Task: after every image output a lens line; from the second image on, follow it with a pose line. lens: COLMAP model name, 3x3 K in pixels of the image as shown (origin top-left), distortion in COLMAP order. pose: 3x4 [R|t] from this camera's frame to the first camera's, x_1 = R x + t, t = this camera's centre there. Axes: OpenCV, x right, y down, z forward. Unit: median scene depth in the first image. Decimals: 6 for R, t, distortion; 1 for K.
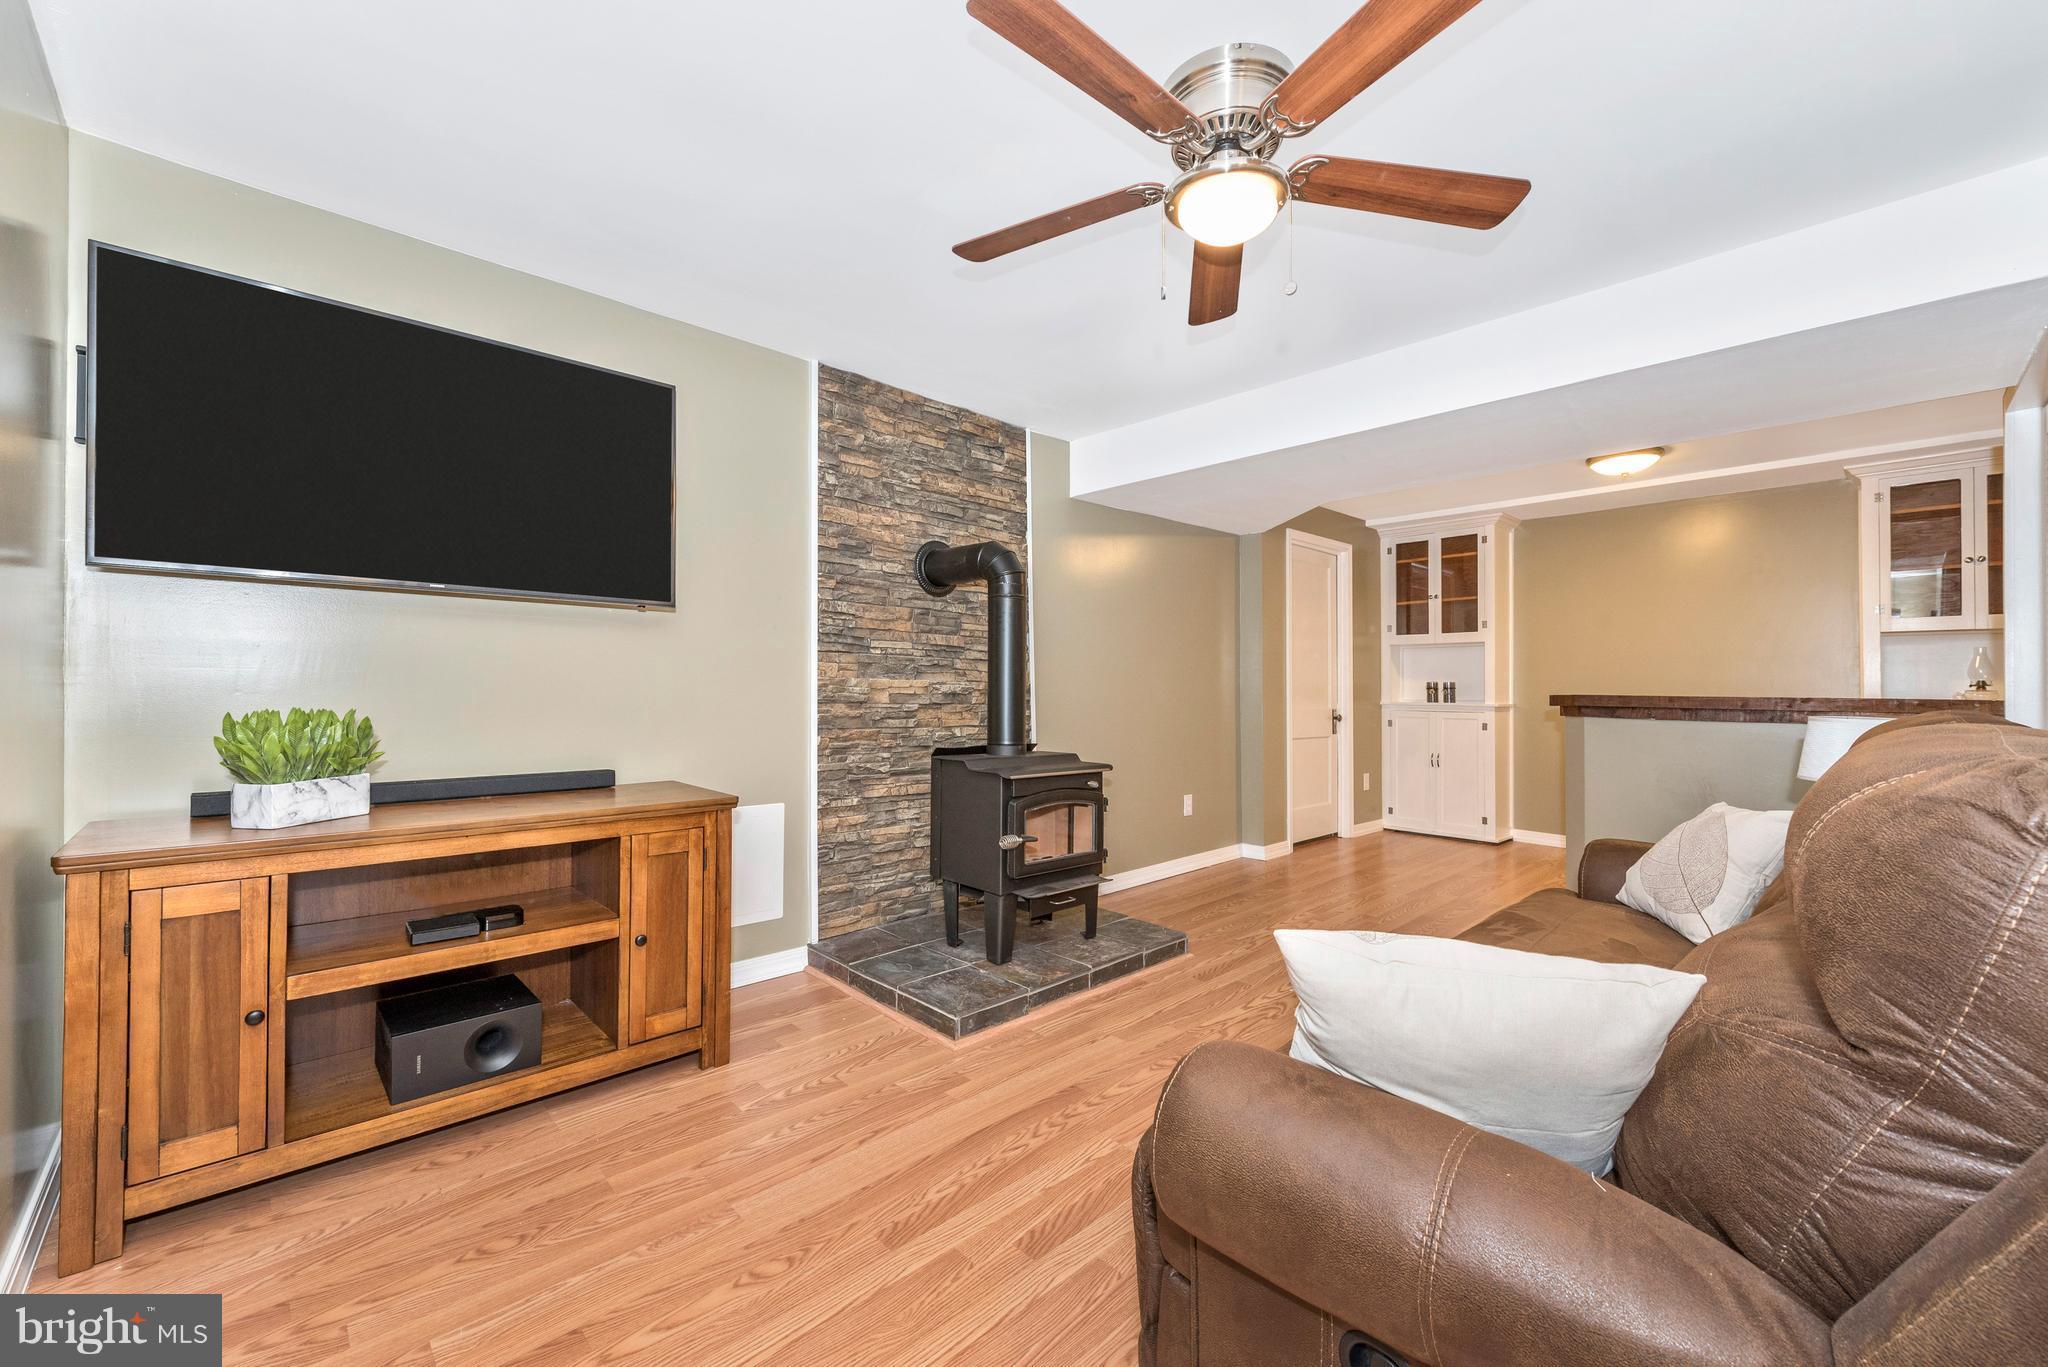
lens RADIAL K [[804.7, 0, 1020.2], [0, 804.7, 675.3], [0, 0, 1]] dist [0.003569, -0.000294]
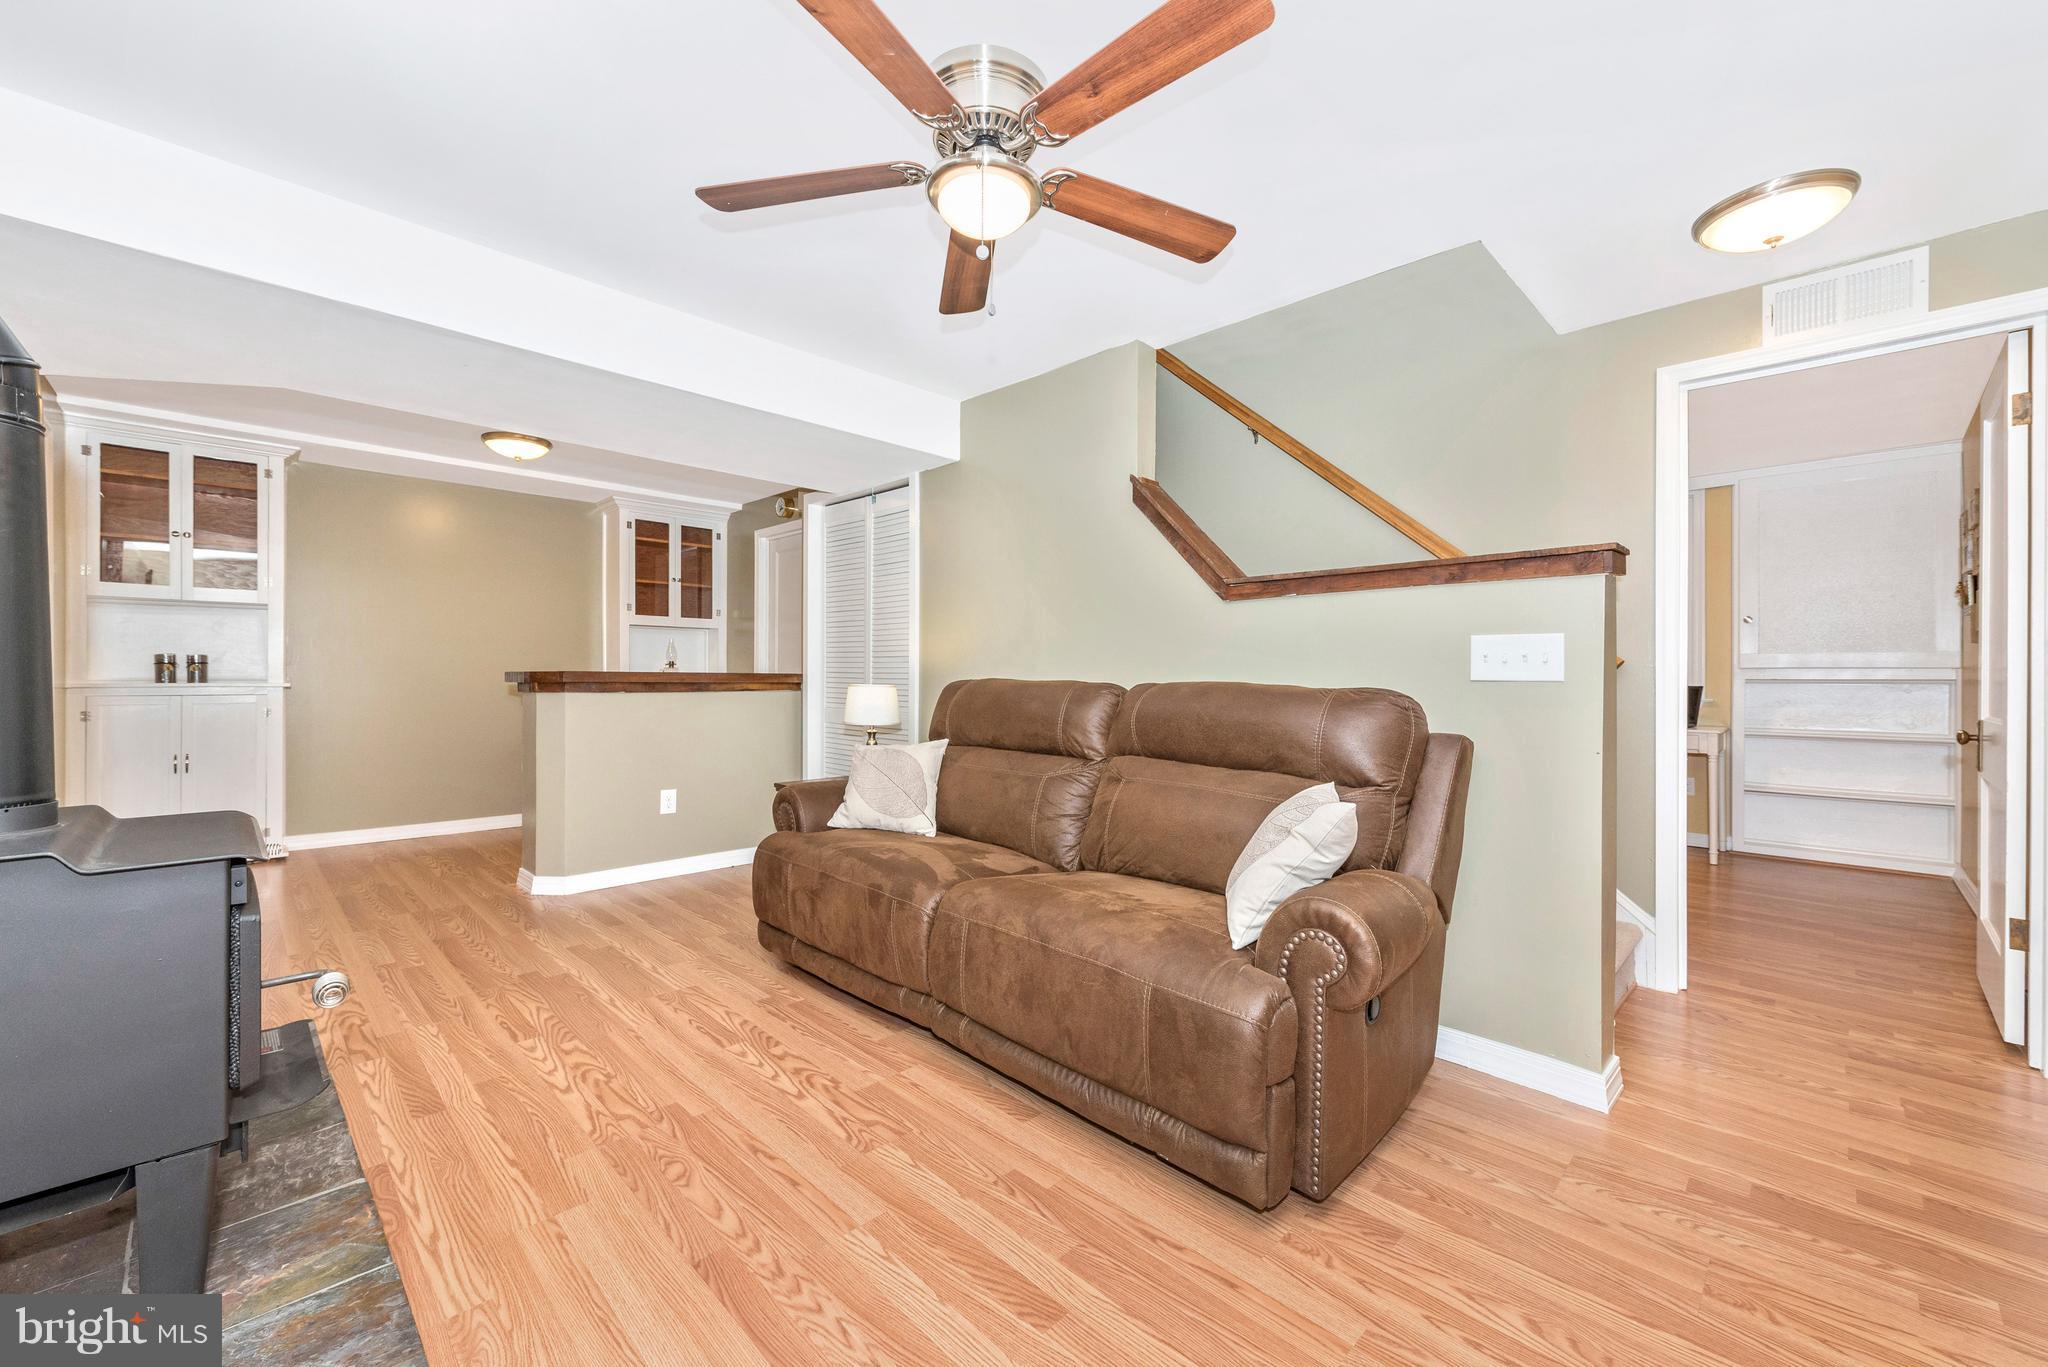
lens RADIAL K [[804.7, 0, 1020.2], [0, 804.7, 675.3], [0, 0, 1]] dist [0.003569, -0.000294]
pose [[-0.019704, -0.009083, 0.999765, -0.224119], [-0.025036, 0.999650, 0.008588, 0.002107], [-0.999492, -0.024860, -0.019924, 0.278407]]
